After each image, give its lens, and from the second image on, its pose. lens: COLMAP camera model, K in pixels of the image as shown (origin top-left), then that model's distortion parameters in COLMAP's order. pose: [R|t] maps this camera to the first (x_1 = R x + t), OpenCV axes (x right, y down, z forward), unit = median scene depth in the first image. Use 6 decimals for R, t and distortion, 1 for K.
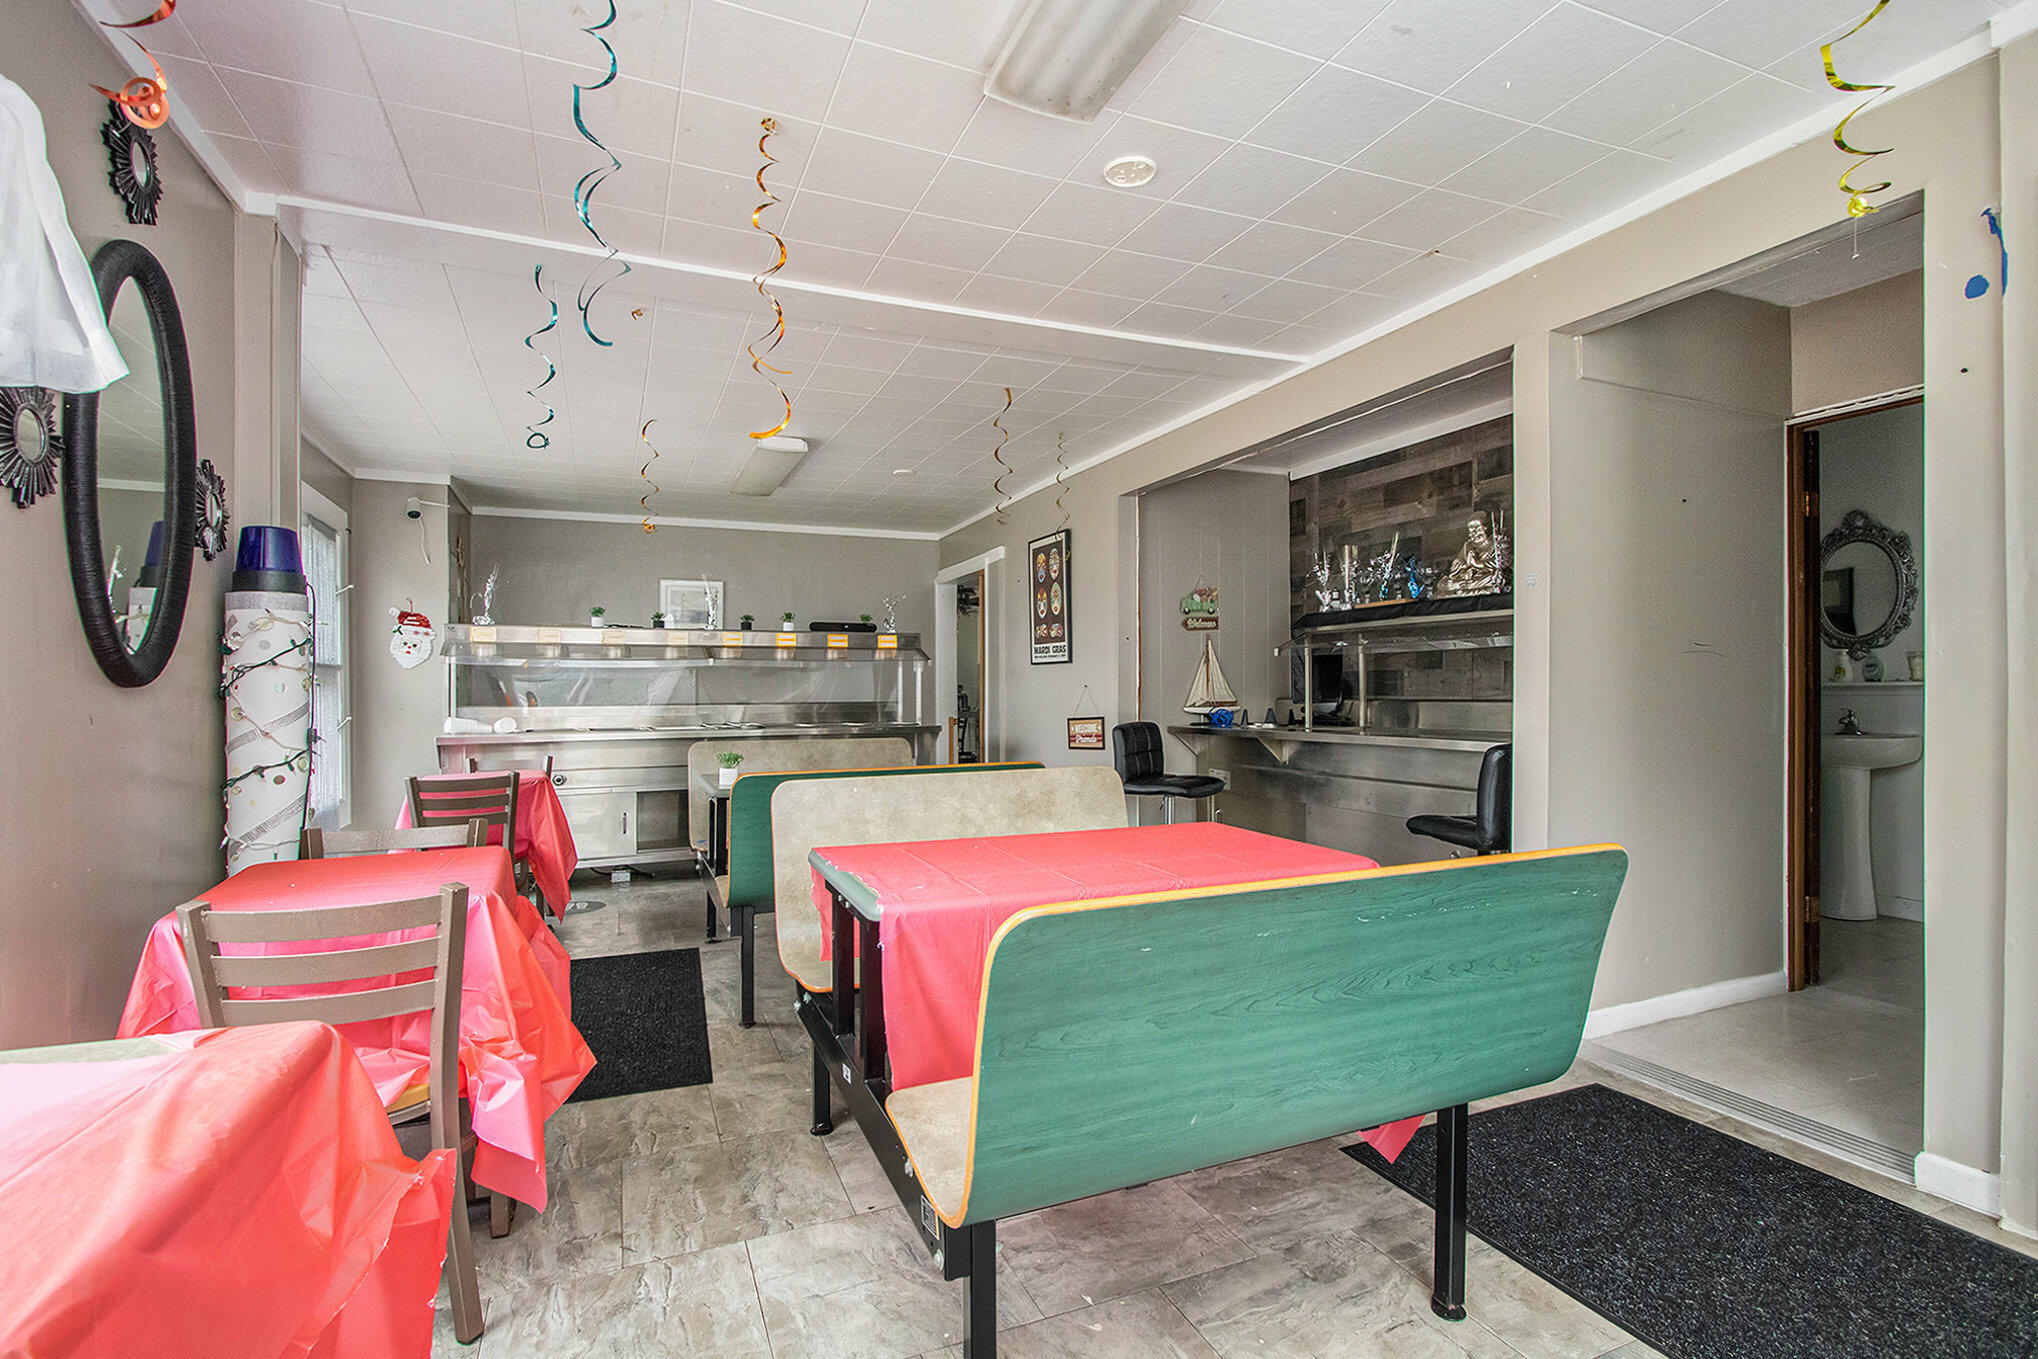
lens RADIAL K [[950.7, 0, 1019.0], [0, 950.7, 682.9], [0, 0, 1]] dist [-0.014599, 0.002476]
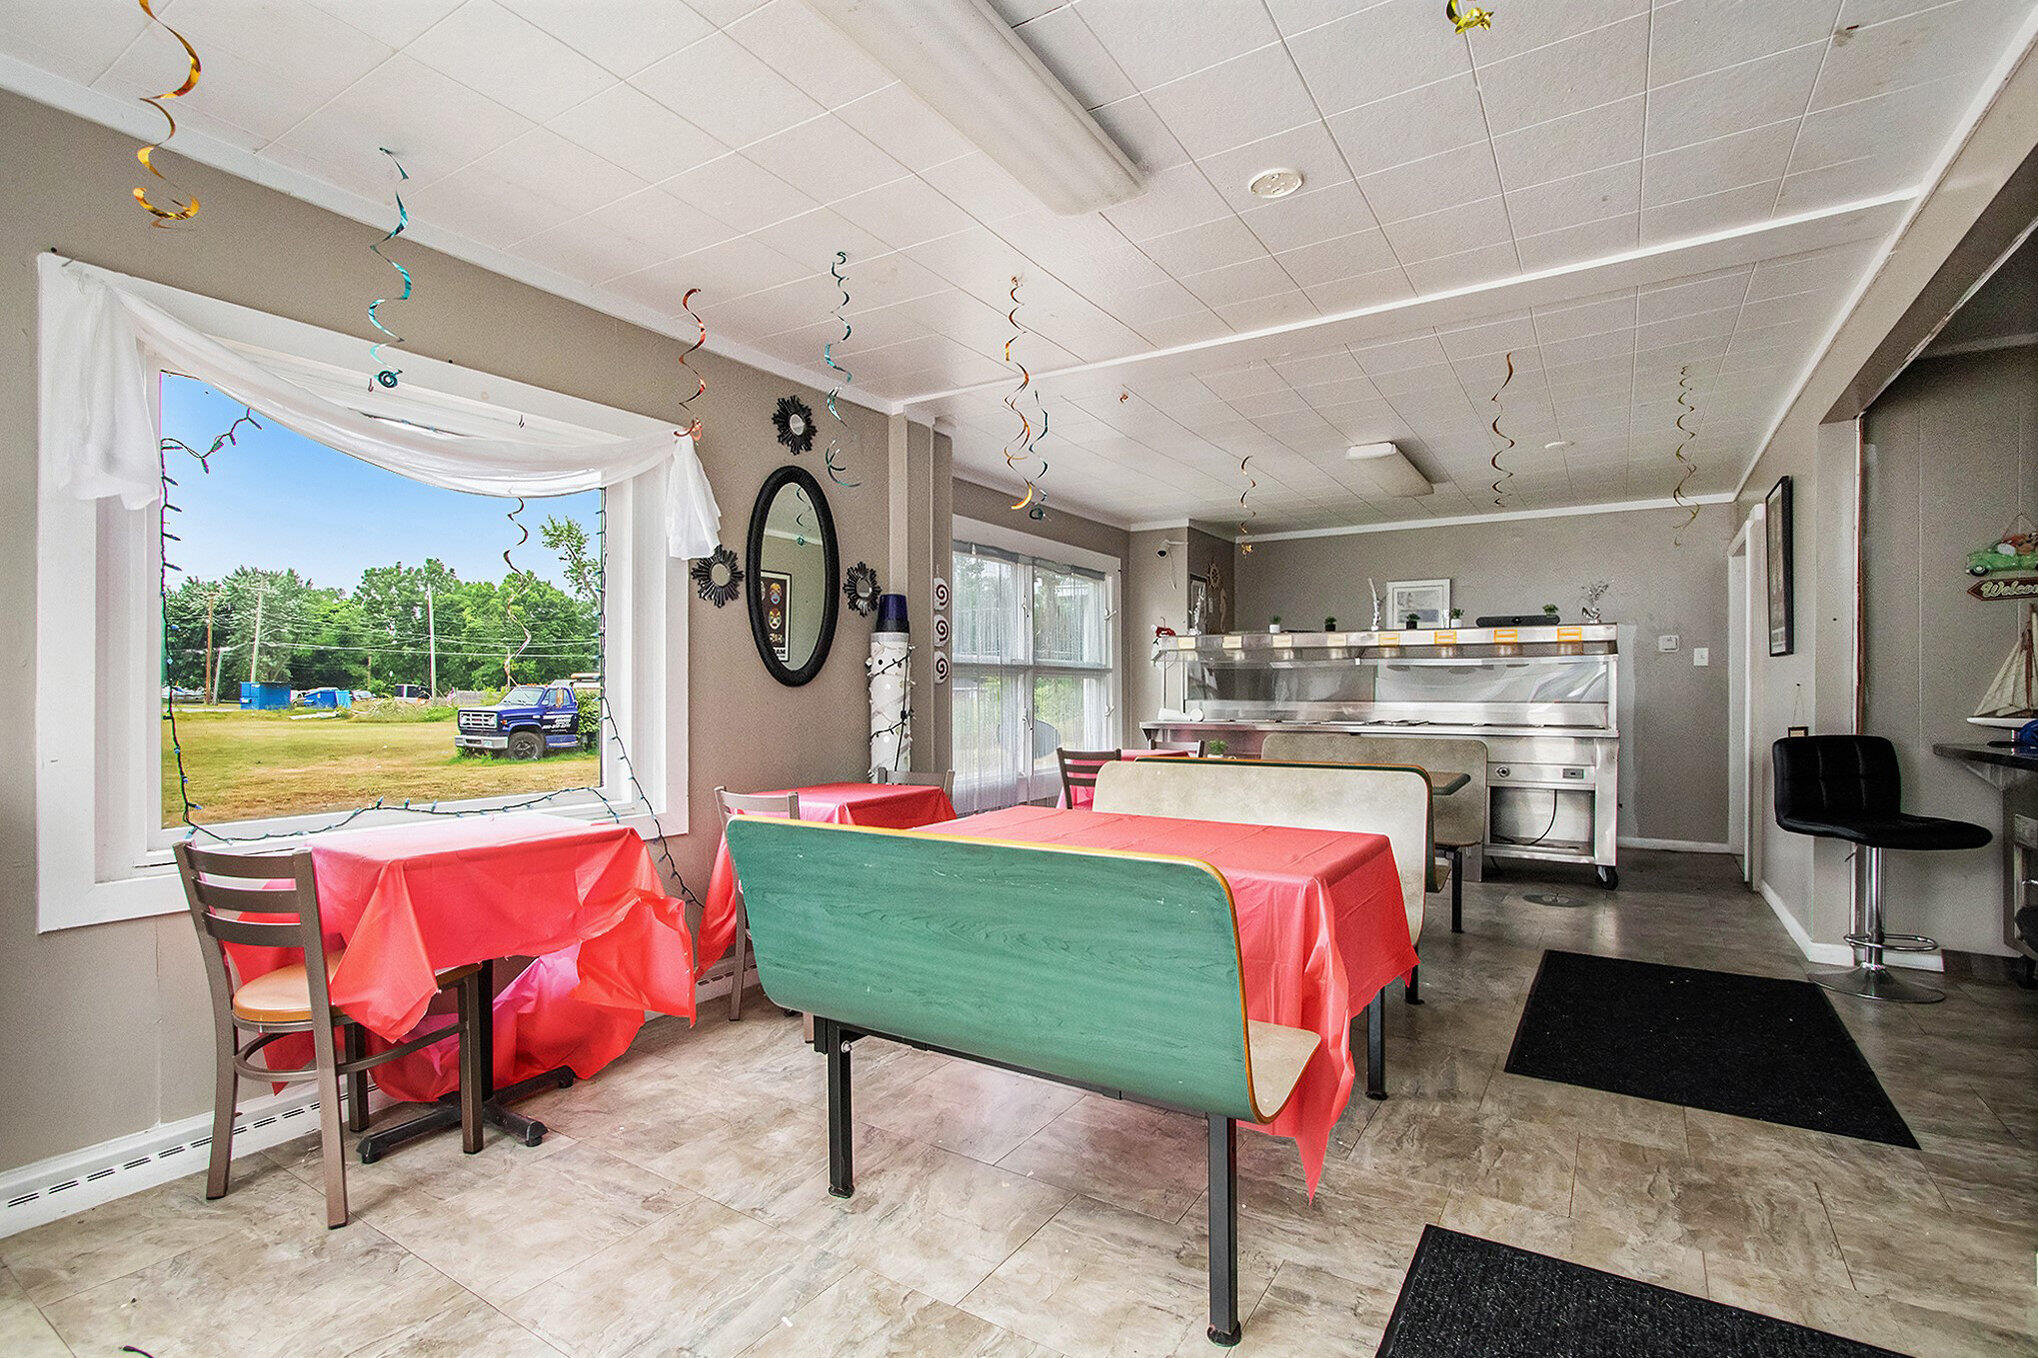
lens RADIAL K [[950.7, 0, 1019.7], [0, 950.7, 682.5], [0, 0, 1]] dist [-0.014599, 0.002476]
pose [[0.565890, 0.000214, -0.824481, 0.402667], [0.003027, 0.999993, 0.002337, -0.002600], [0.824475, -0.003818, 0.565885, 0.099296]]
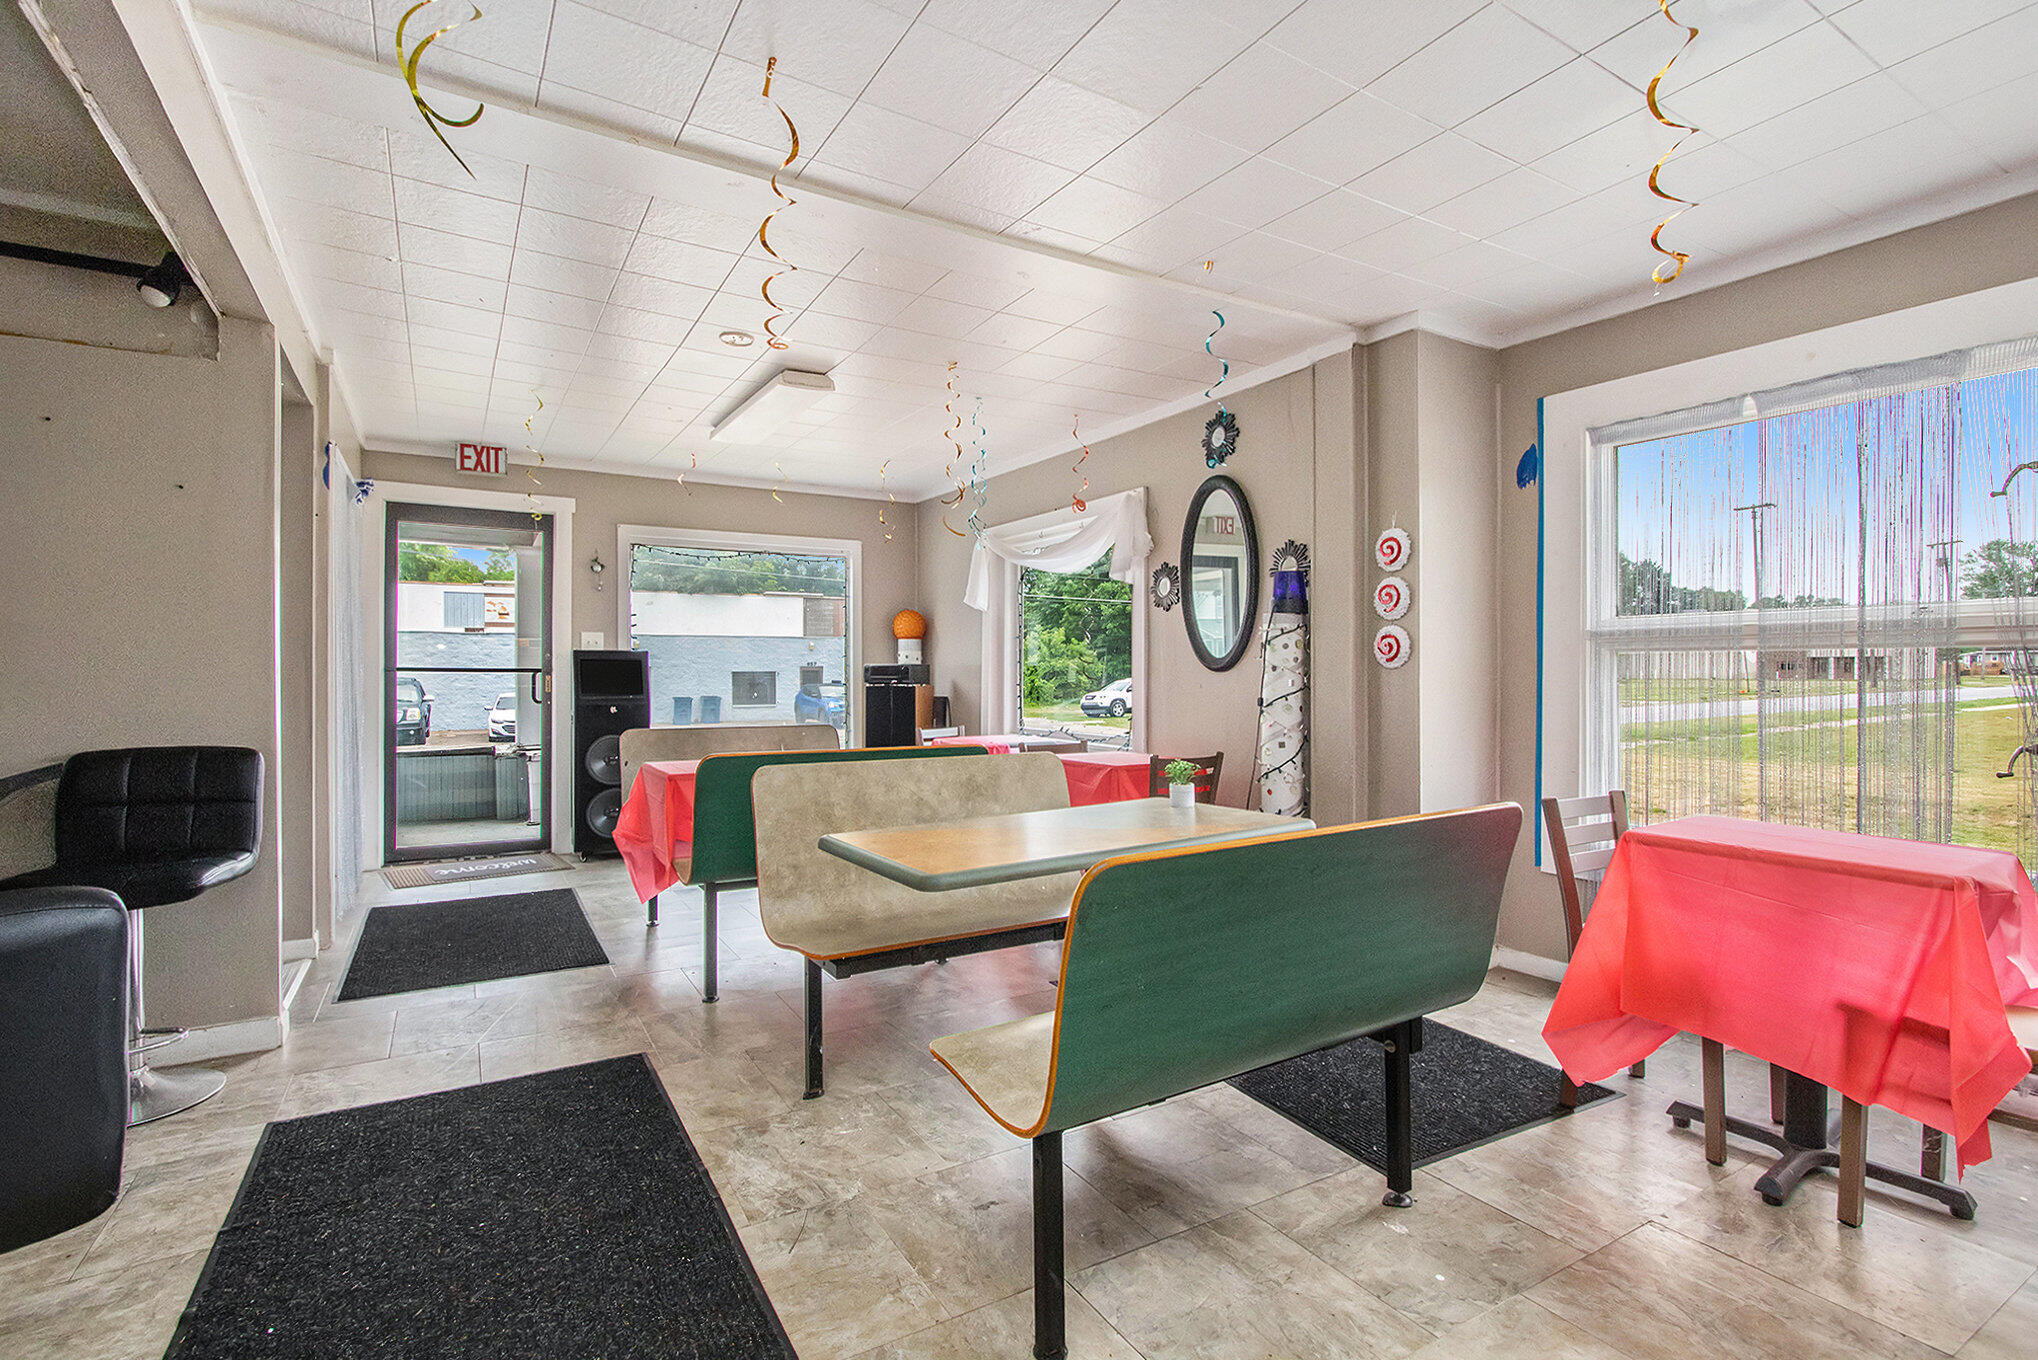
lens RADIAL K [[950.7, 0, 1003.4], [0, 950.7, 686.5], [0, 0, 1]] dist [-0.014599, 0.002476]
pose [[-0.990630, 0.011169, -0.136117, -0.048200], [0.010327, 0.999923, 0.006895, 0.008000], [0.136184, 0.005425, -0.990669, 1.282782]]
